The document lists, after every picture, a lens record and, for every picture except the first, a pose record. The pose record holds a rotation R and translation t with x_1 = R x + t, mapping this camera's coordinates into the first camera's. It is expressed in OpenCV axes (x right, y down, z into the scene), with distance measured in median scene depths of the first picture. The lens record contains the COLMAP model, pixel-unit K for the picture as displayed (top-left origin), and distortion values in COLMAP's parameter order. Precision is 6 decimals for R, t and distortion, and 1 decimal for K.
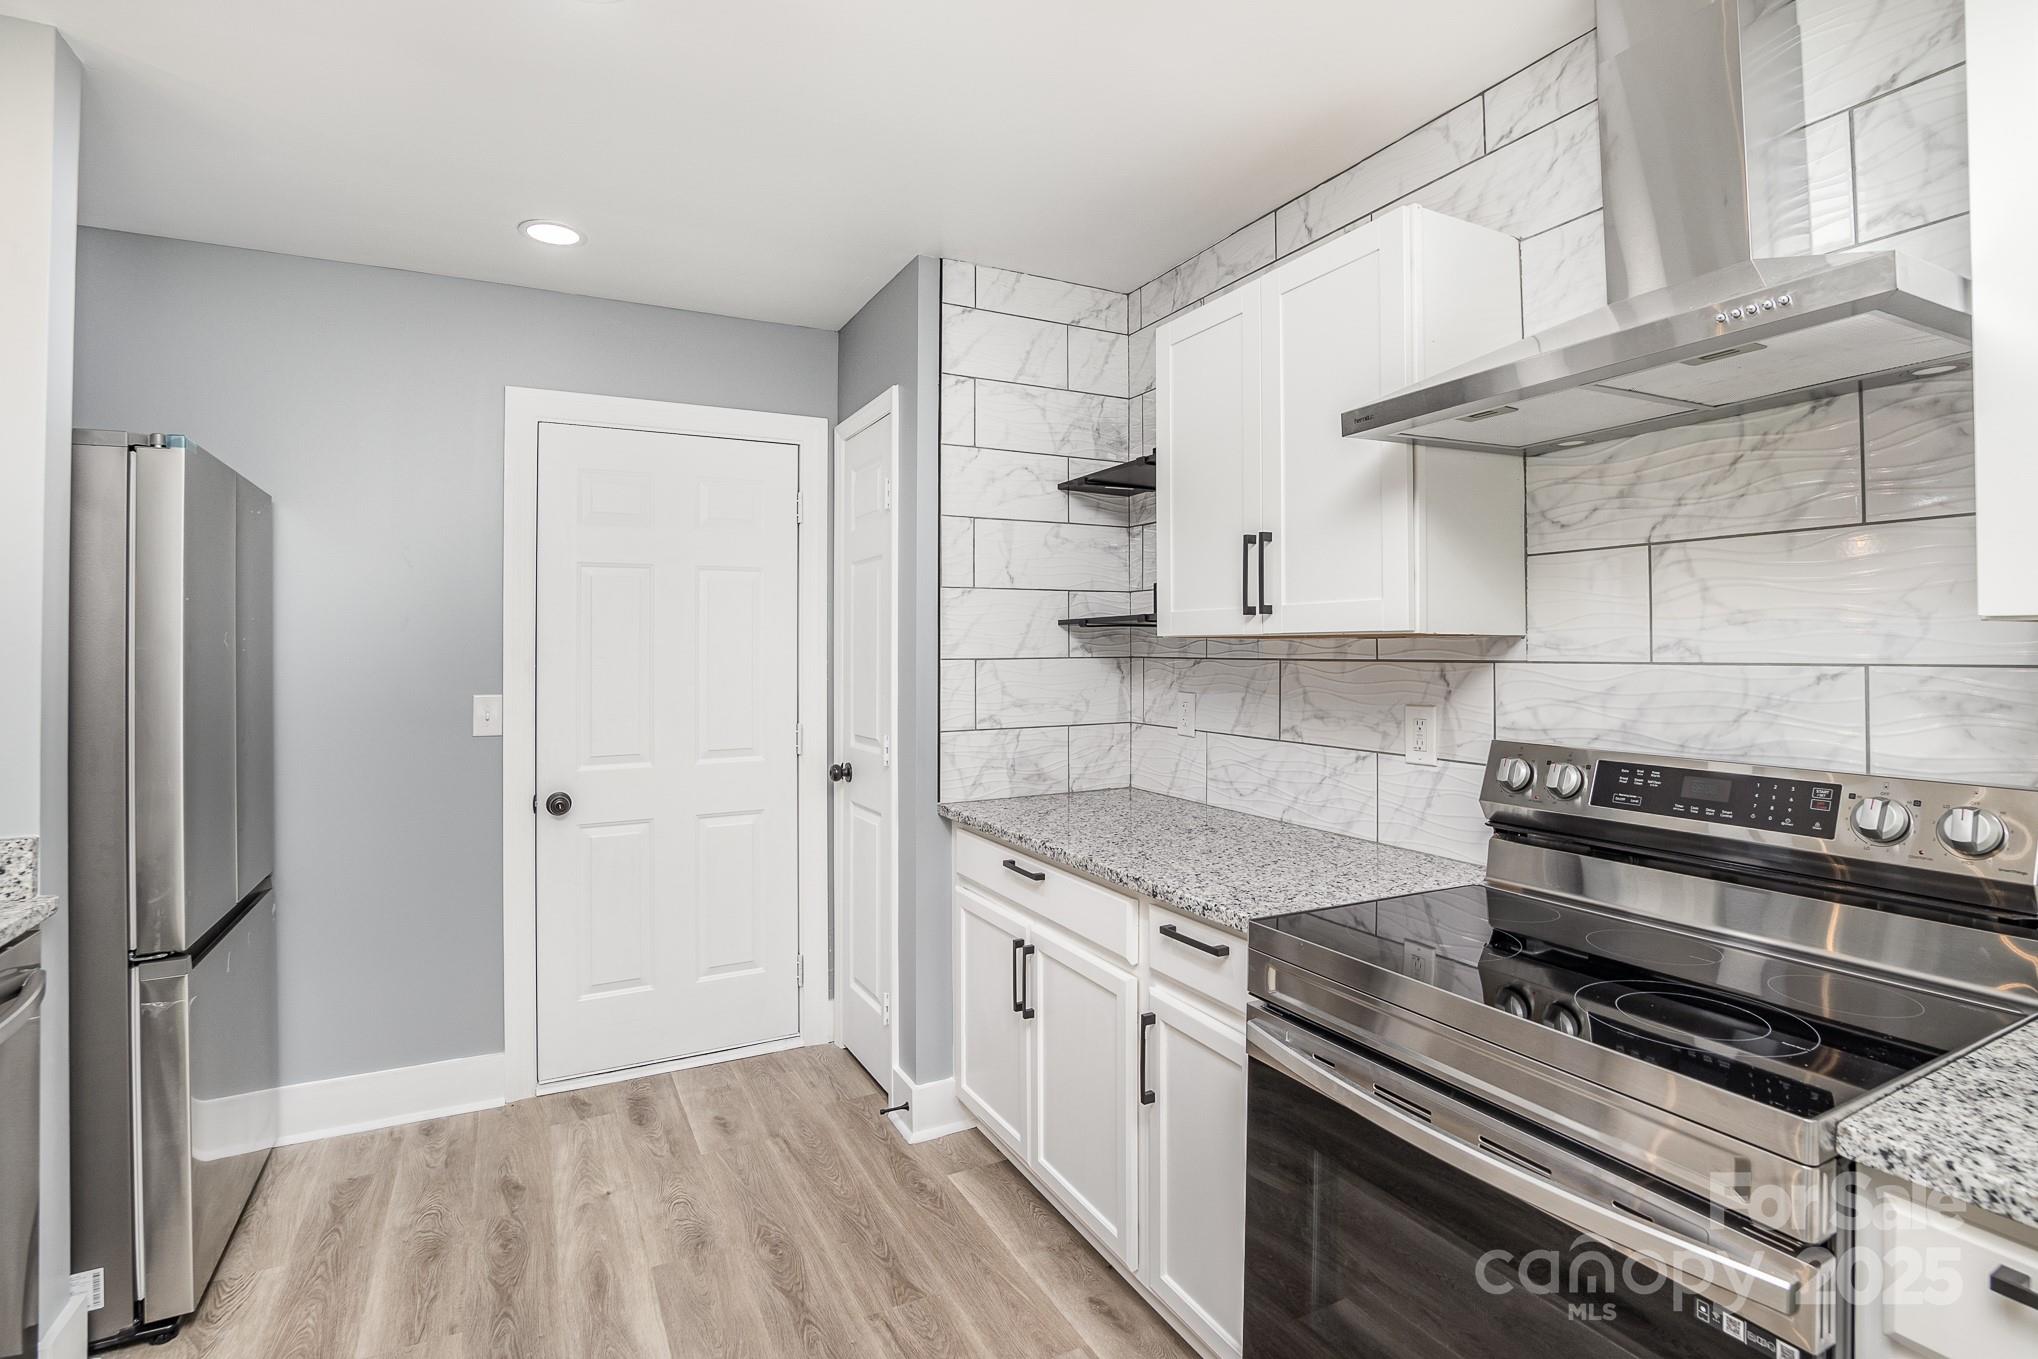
lens RADIAL K [[964.1, 0, 1017.3], [0, 964.1, 633.2], [0, 0, 1]] dist [-0.024317, 0.003096]
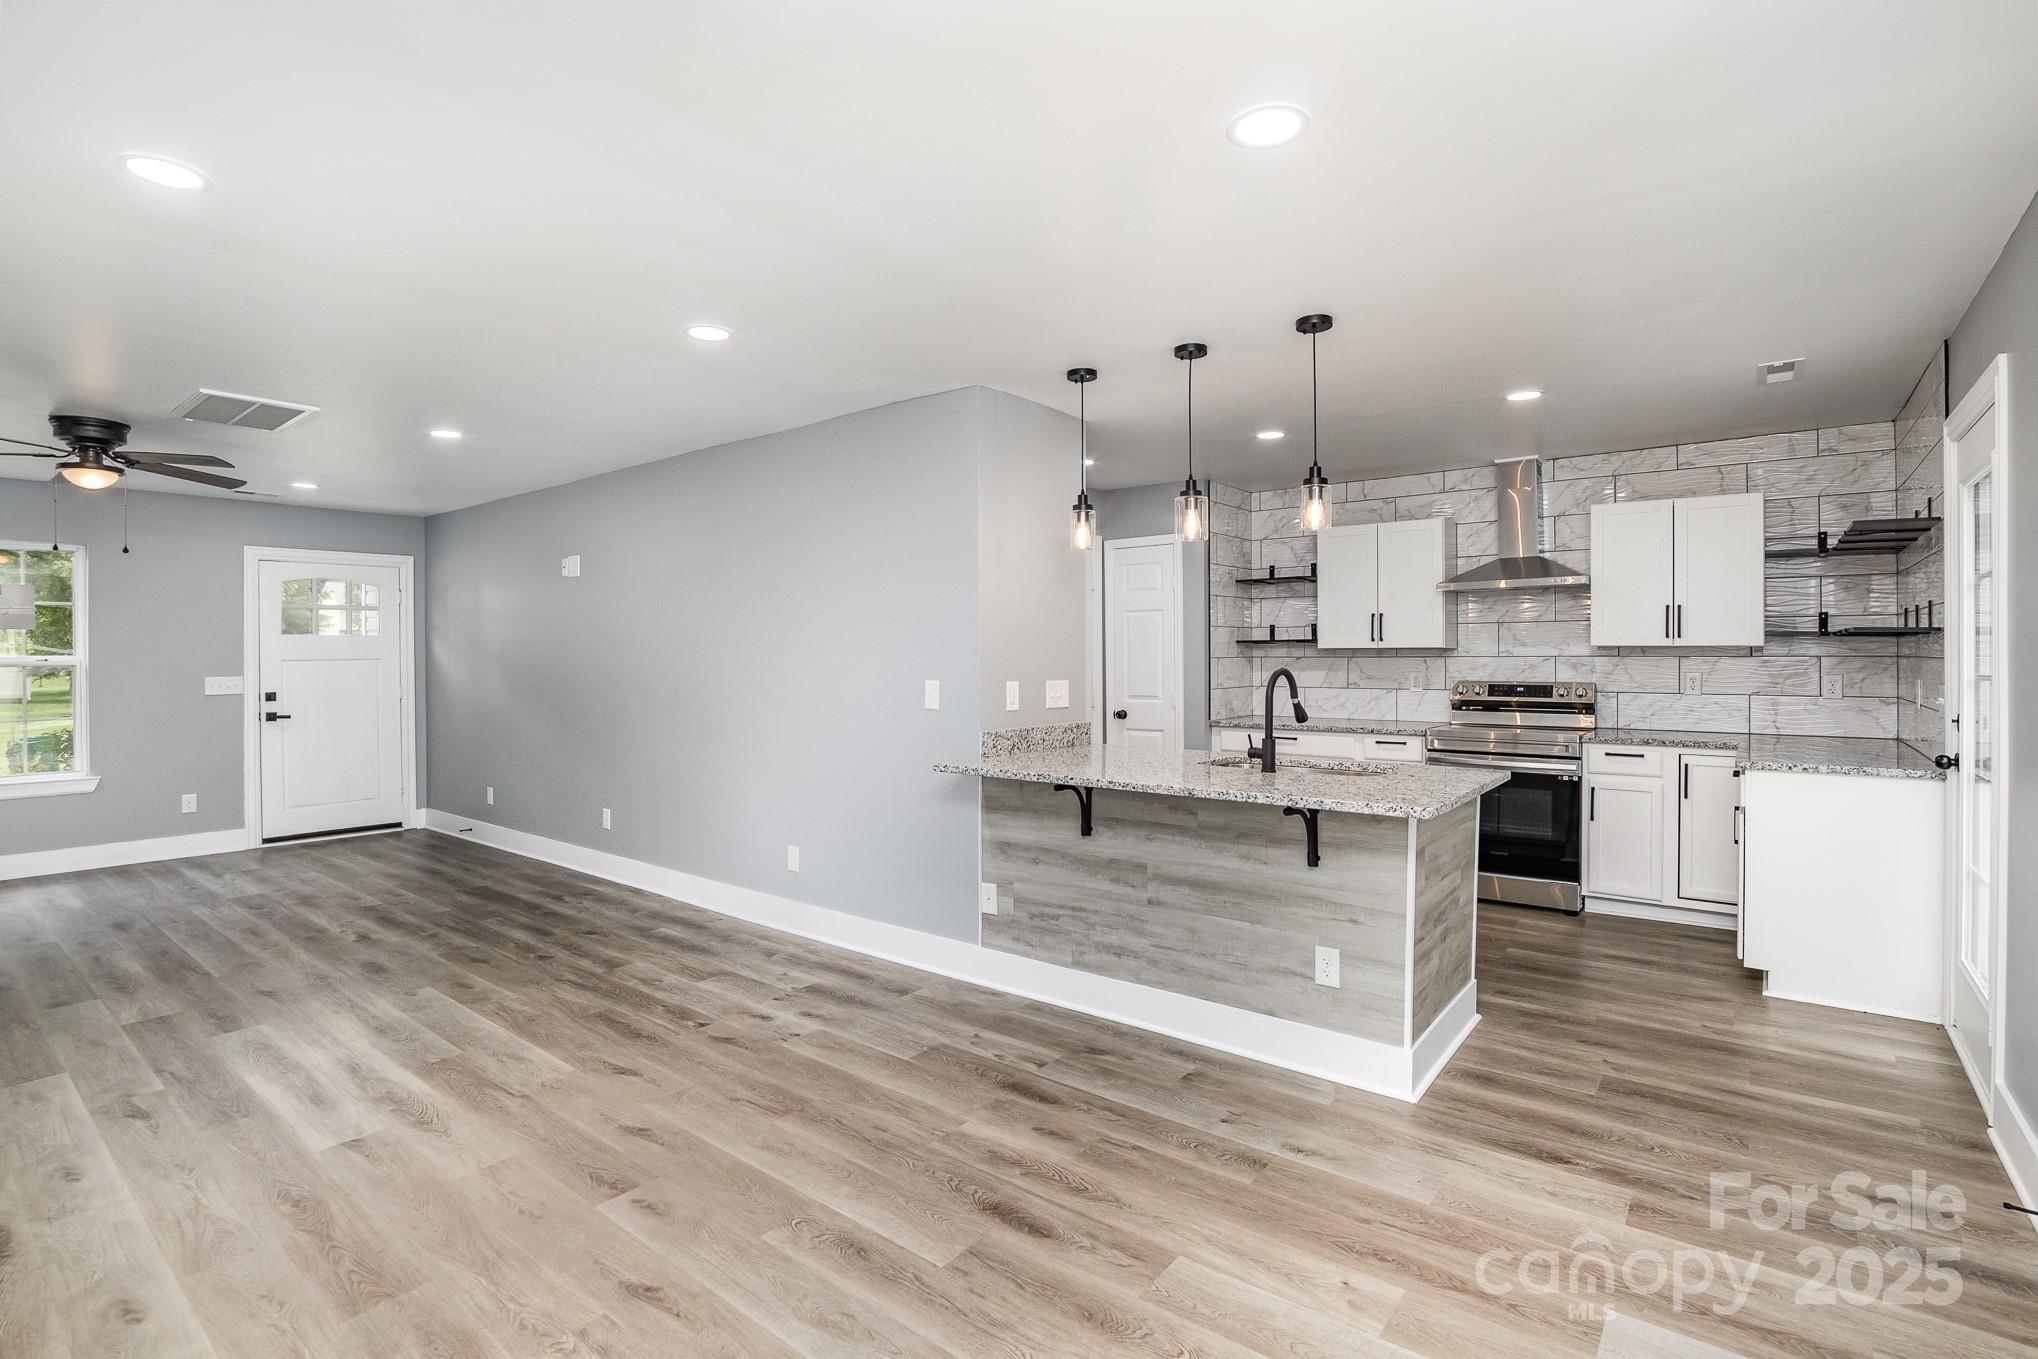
lens RADIAL K [[964.1, 0, 999.9], [0, 964.1, 662.5], [0, 0, 1]] dist [-0.024317, 0.003096]
pose [[0.916561, -0.004660, 0.399868, -2.202809], [-0.004440, 0.999752, 0.021828, -0.013662], [-0.399870, -0.021782, 0.916313, -1.360726]]
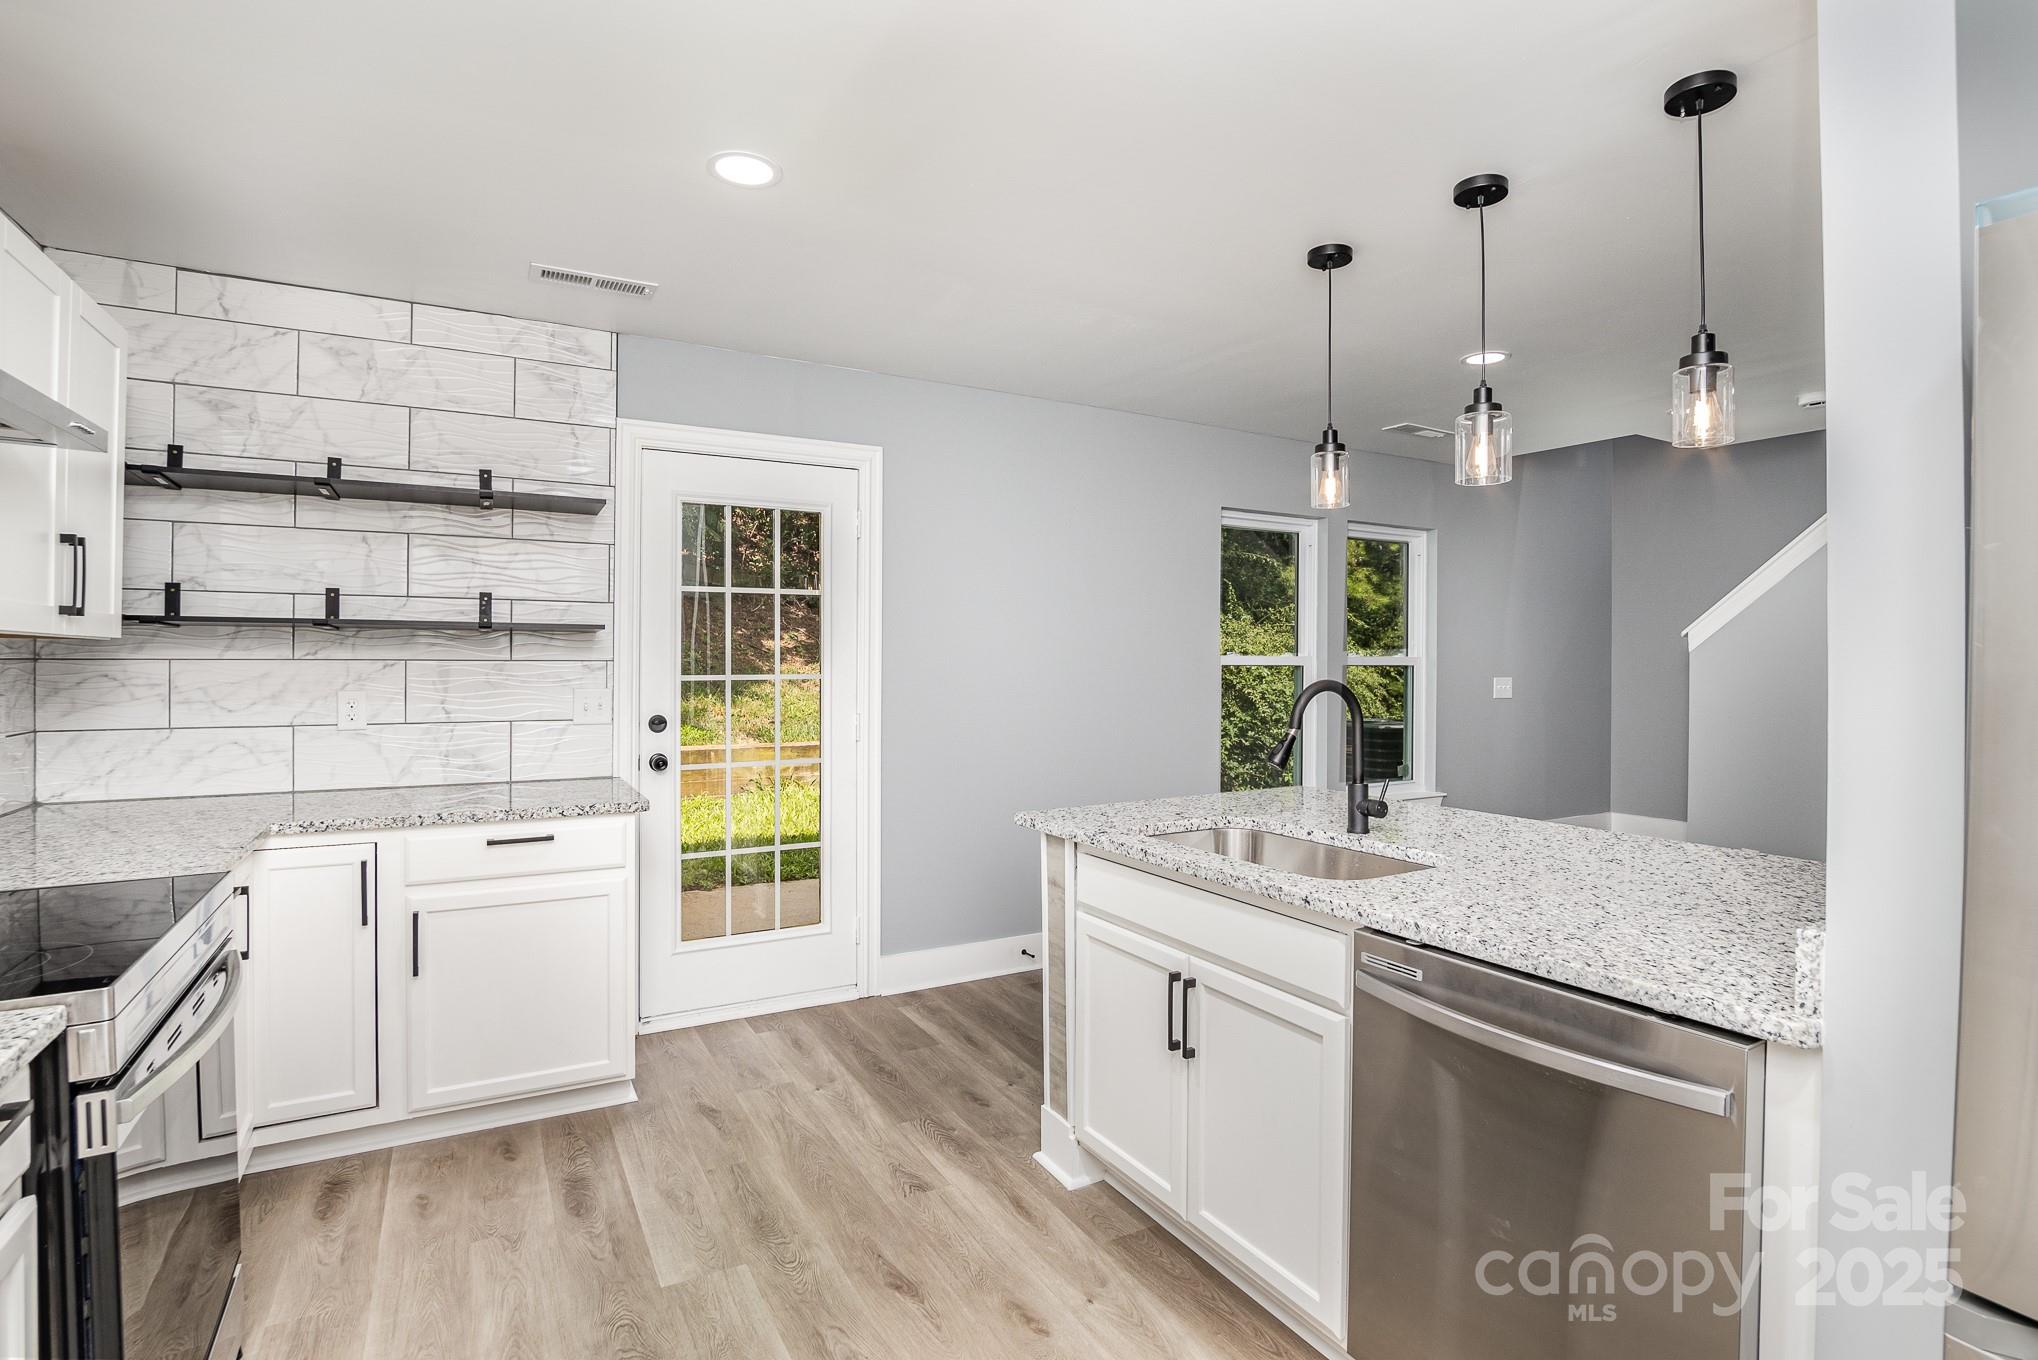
lens RADIAL K [[964.1, 0, 1016.7], [0, 964.1, 660.4], [0, 0, 1]] dist [-0.024317, 0.003096]
pose [[-0.999598, -0.002627, -0.028236, -0.421165], [-0.002356, 0.999951, -0.009612, 0.027532], [0.028260, -0.009542, -0.999555, 1.508273]]
